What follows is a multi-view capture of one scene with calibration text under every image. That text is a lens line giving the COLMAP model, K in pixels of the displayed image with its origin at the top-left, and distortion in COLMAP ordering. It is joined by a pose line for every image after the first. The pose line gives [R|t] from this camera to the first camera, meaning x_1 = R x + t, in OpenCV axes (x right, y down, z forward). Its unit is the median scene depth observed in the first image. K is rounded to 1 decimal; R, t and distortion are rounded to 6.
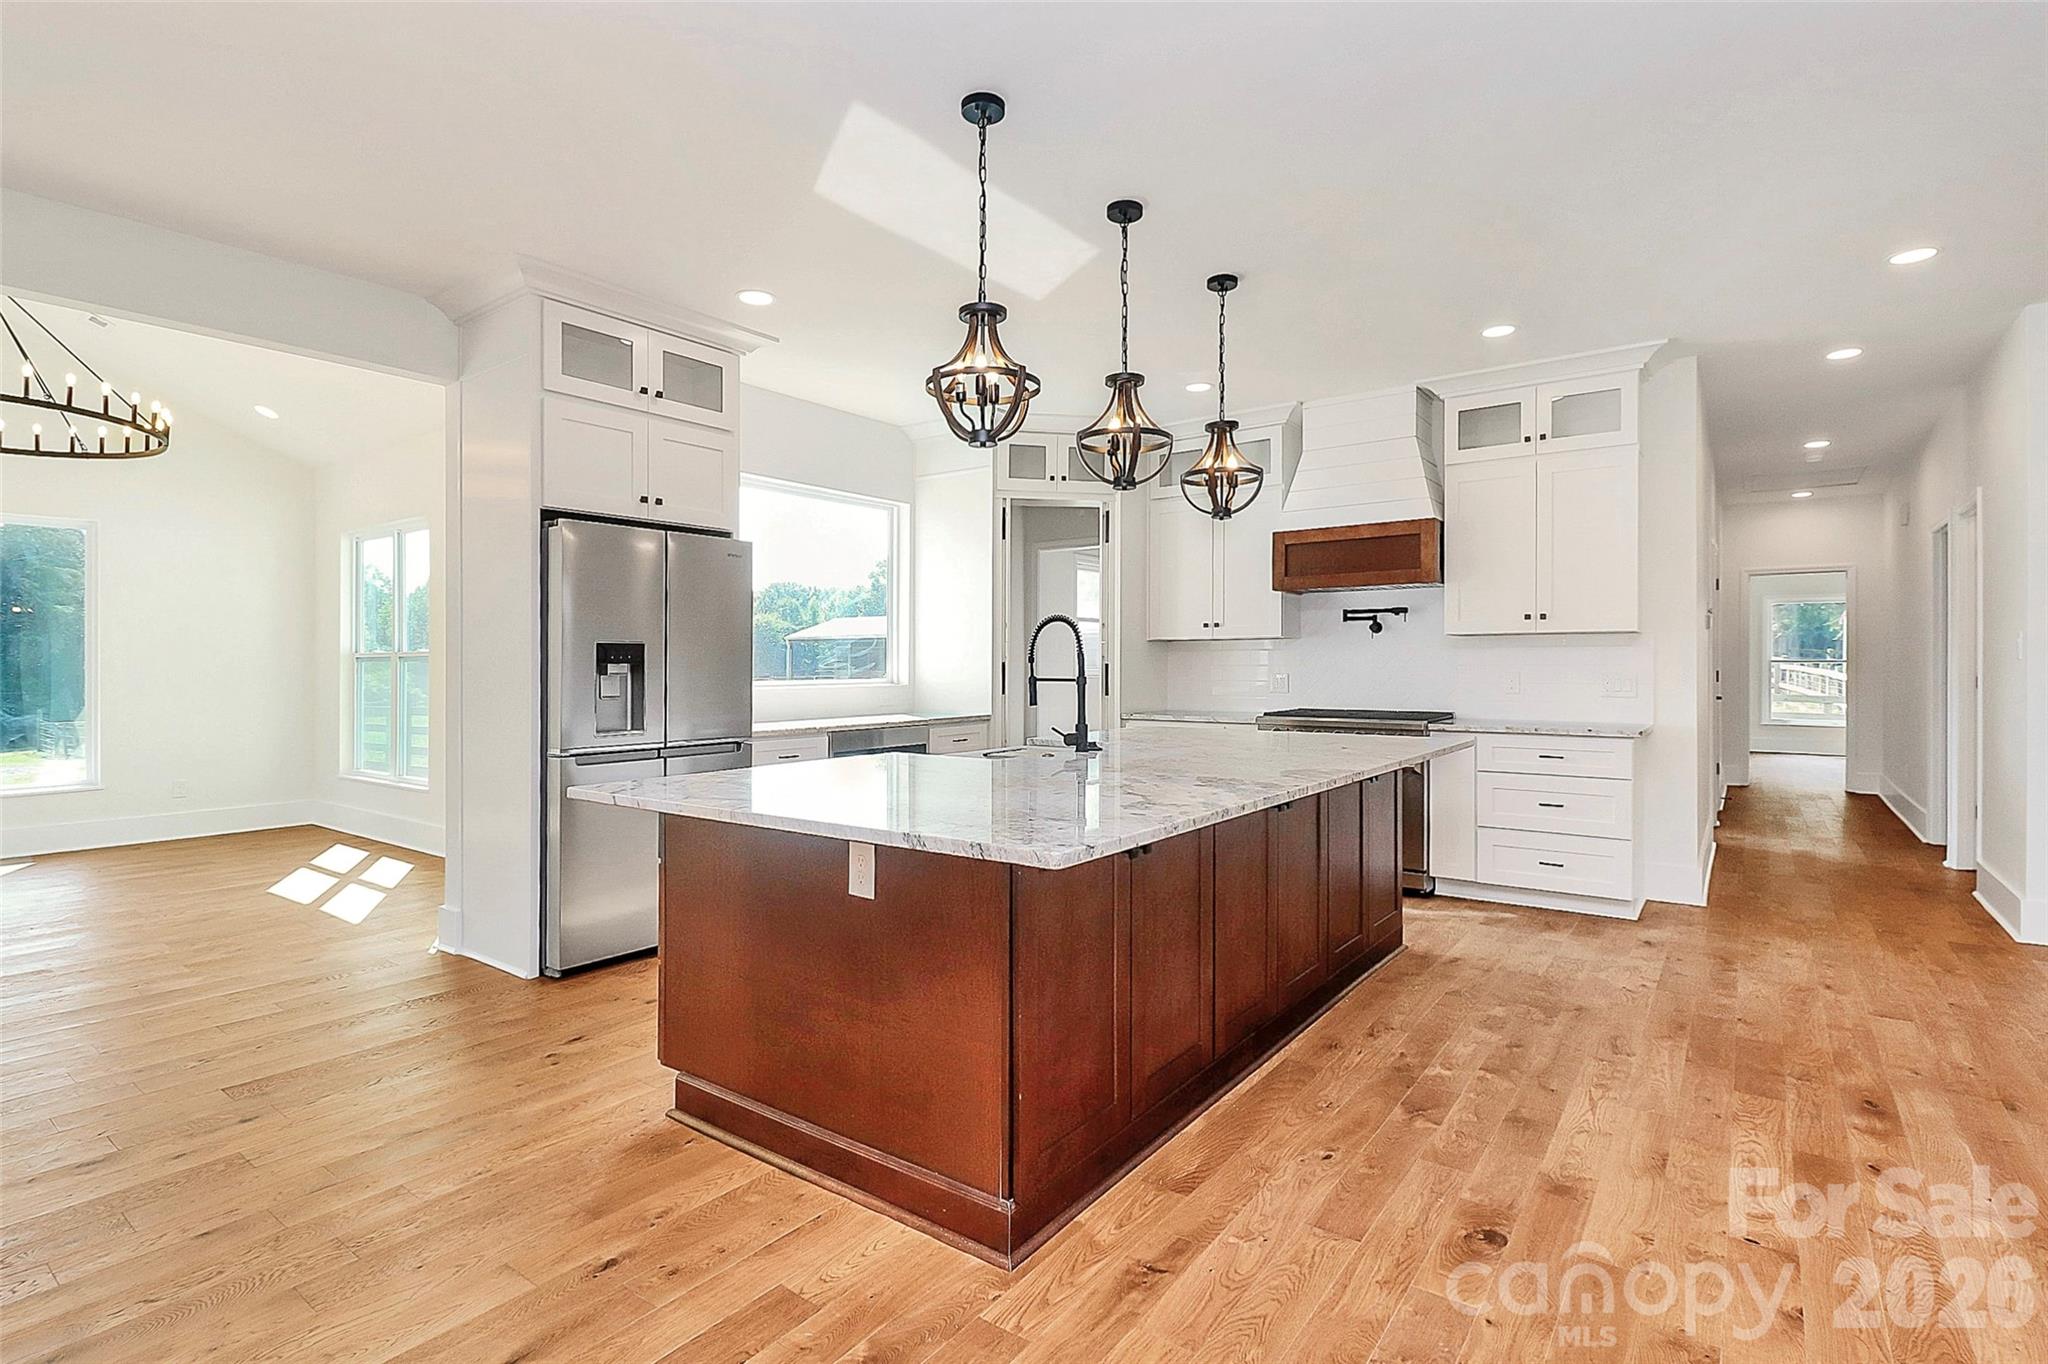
lens RADIAL K [[986.8, 0, 1032.7], [0, 986.8, 671.5], [0, 0, 1]] dist [-0.004067, -0.001357]
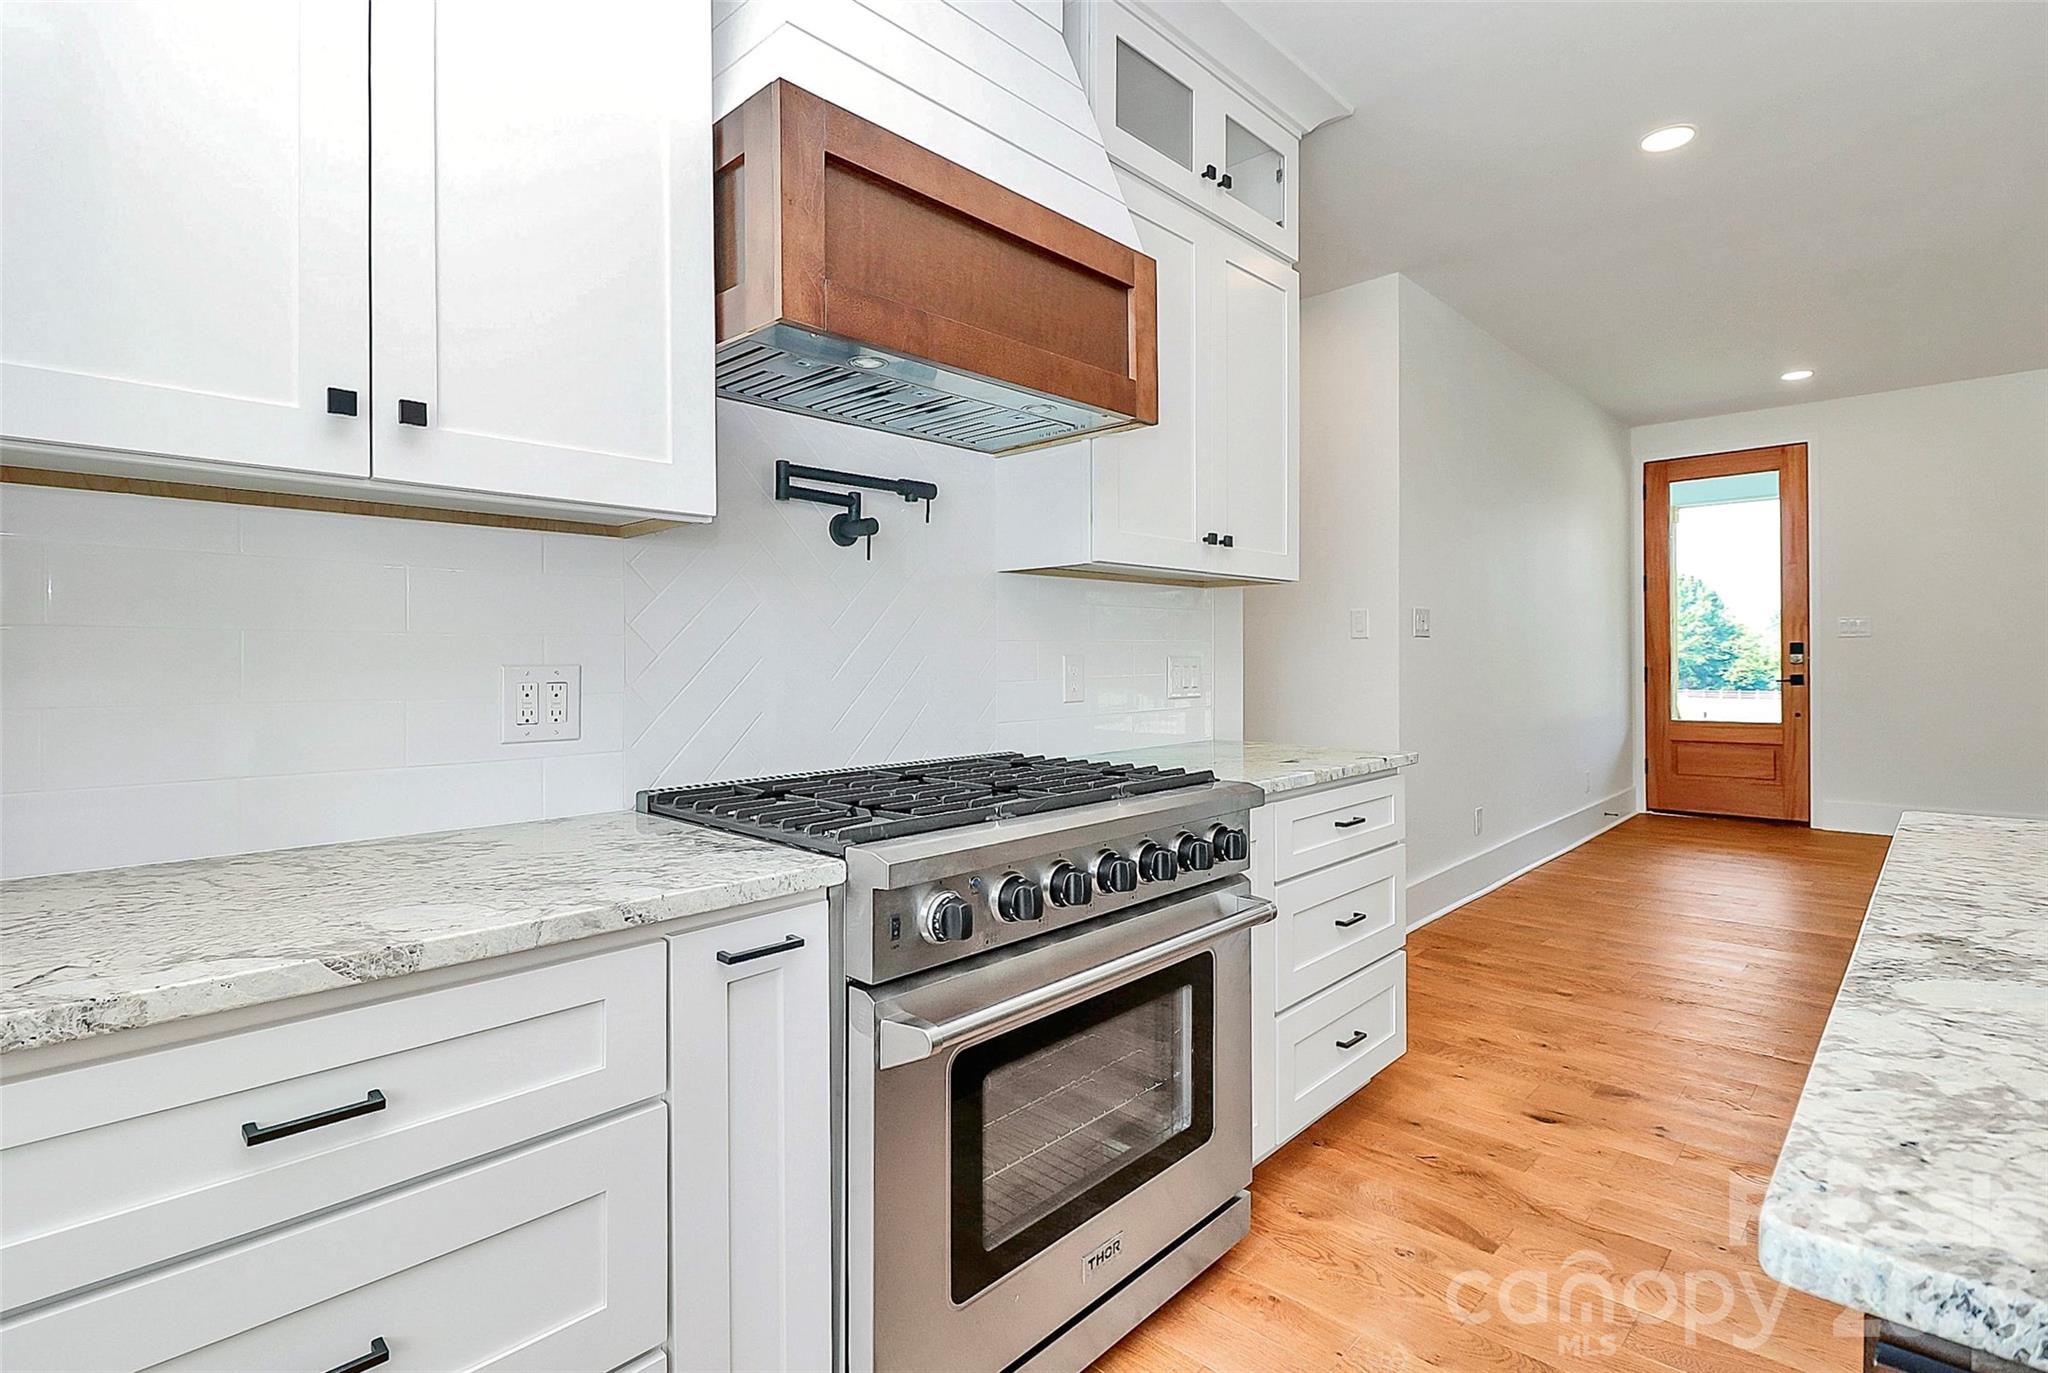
lens RADIAL K [[986.8, 0, 1022.6], [0, 986.8, 666.8], [0, 0, 1]] dist [-0.004067, -0.001357]
pose [[0.109733, -0.010909, 0.993901, 0.012025], [0.007162, 0.999922, 0.010185, 0.000314], [-0.993935, 0.006001, 0.109803, 0.934141]]
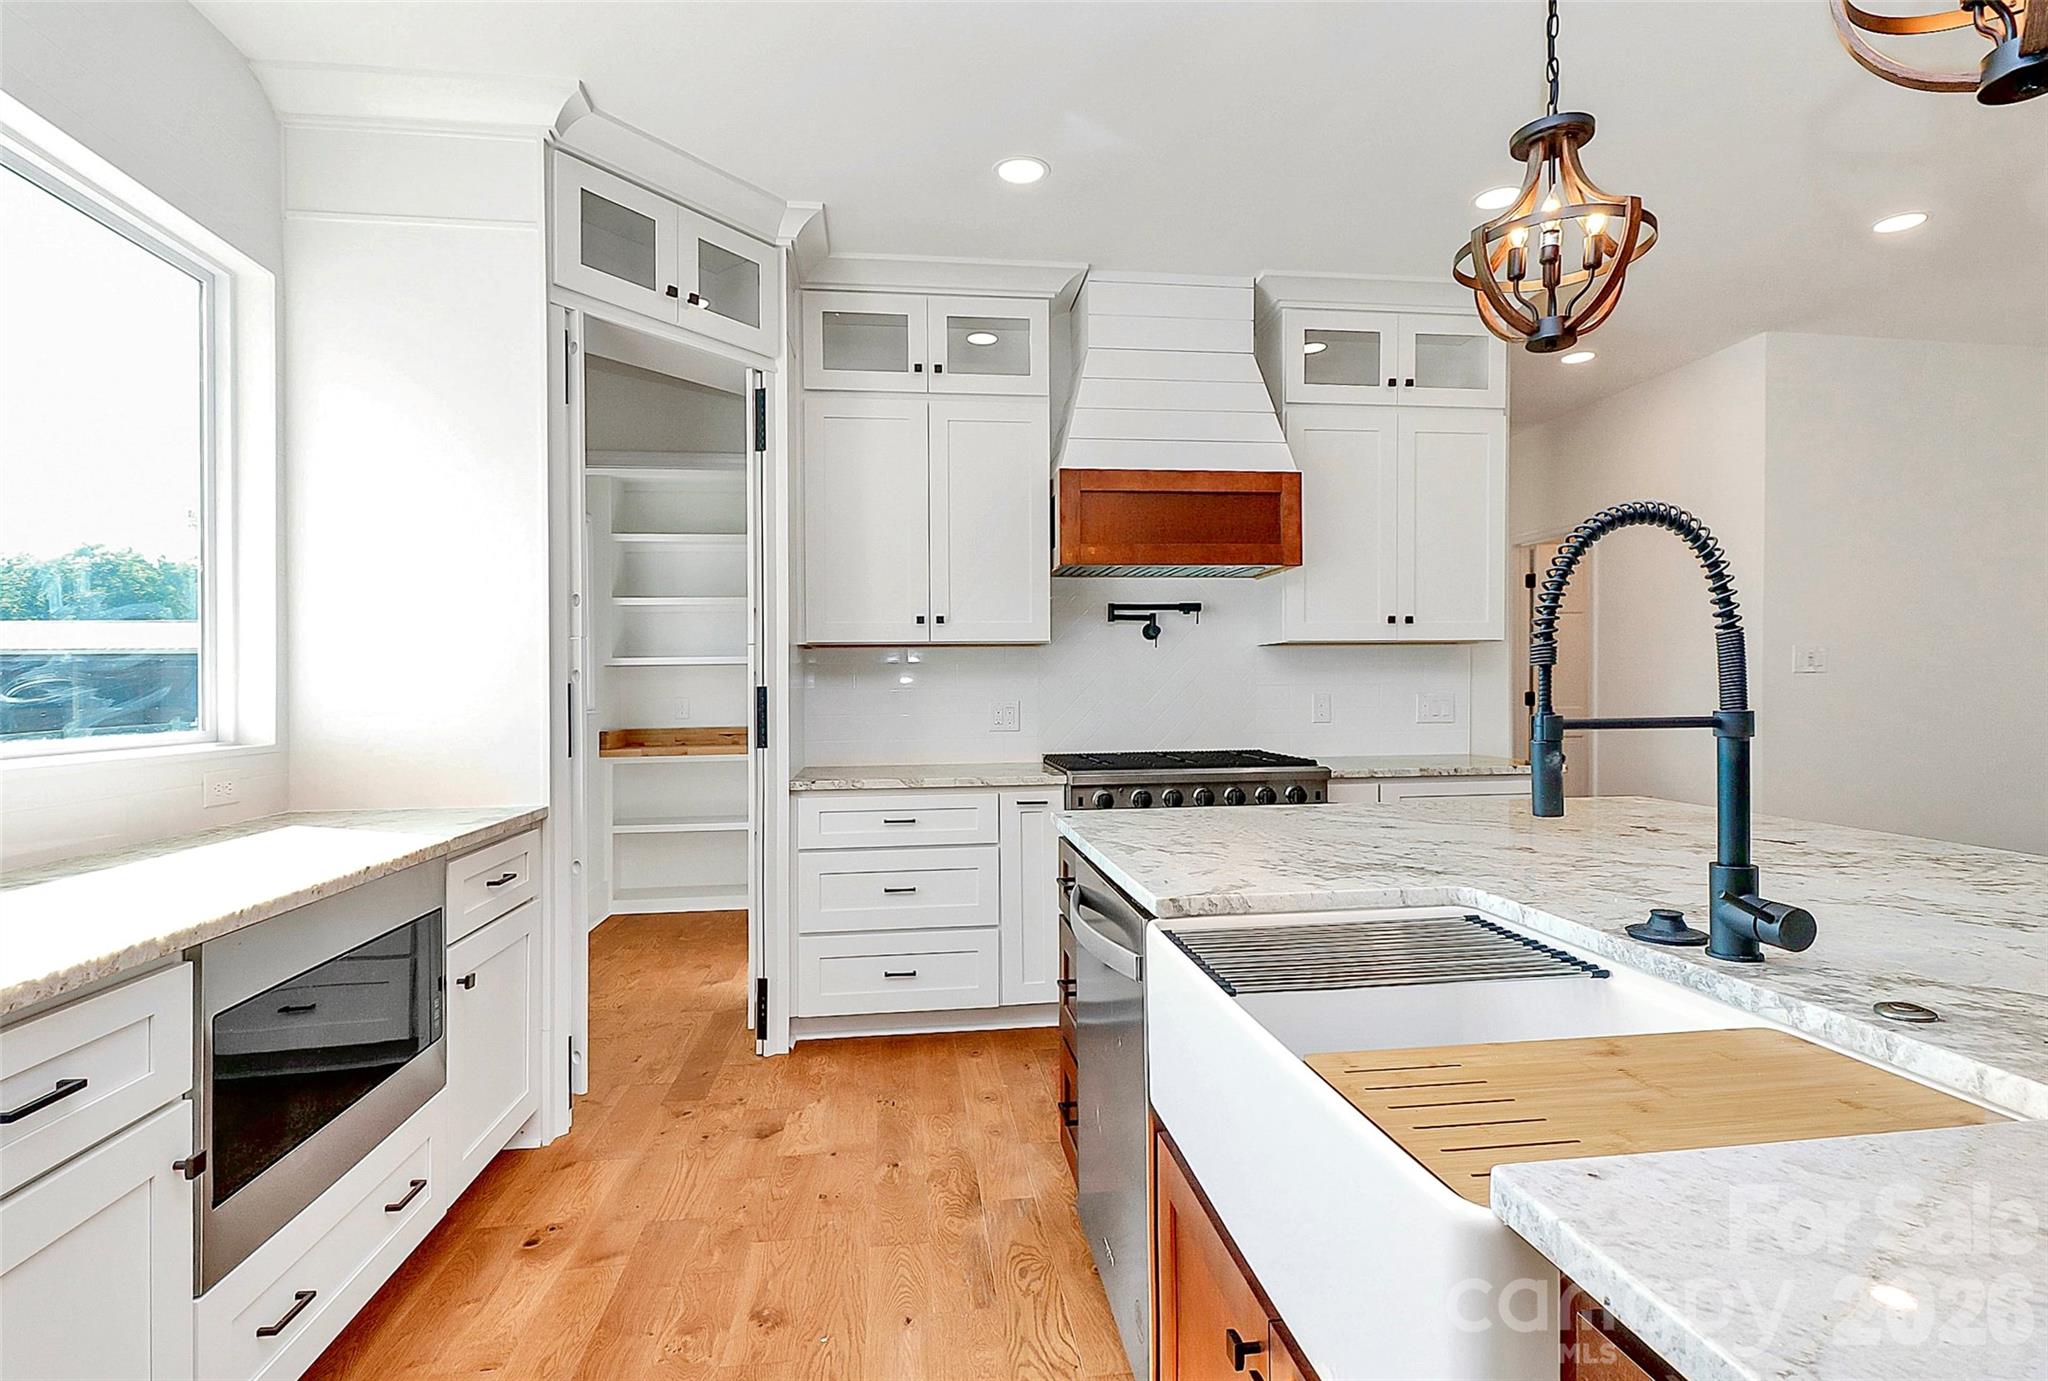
lens RADIAL K [[986.8, 0, 1027.5], [0, 986.8, 694.4], [0, 0, 1]] dist [-0.004067, -0.001357]
pose [[0.712622, -0.009573, 0.701483, -0.202582], [0.014233, 0.999898, -0.000813, -0.001613], [-0.701404, 0.010563, 0.712686, 0.592635]]
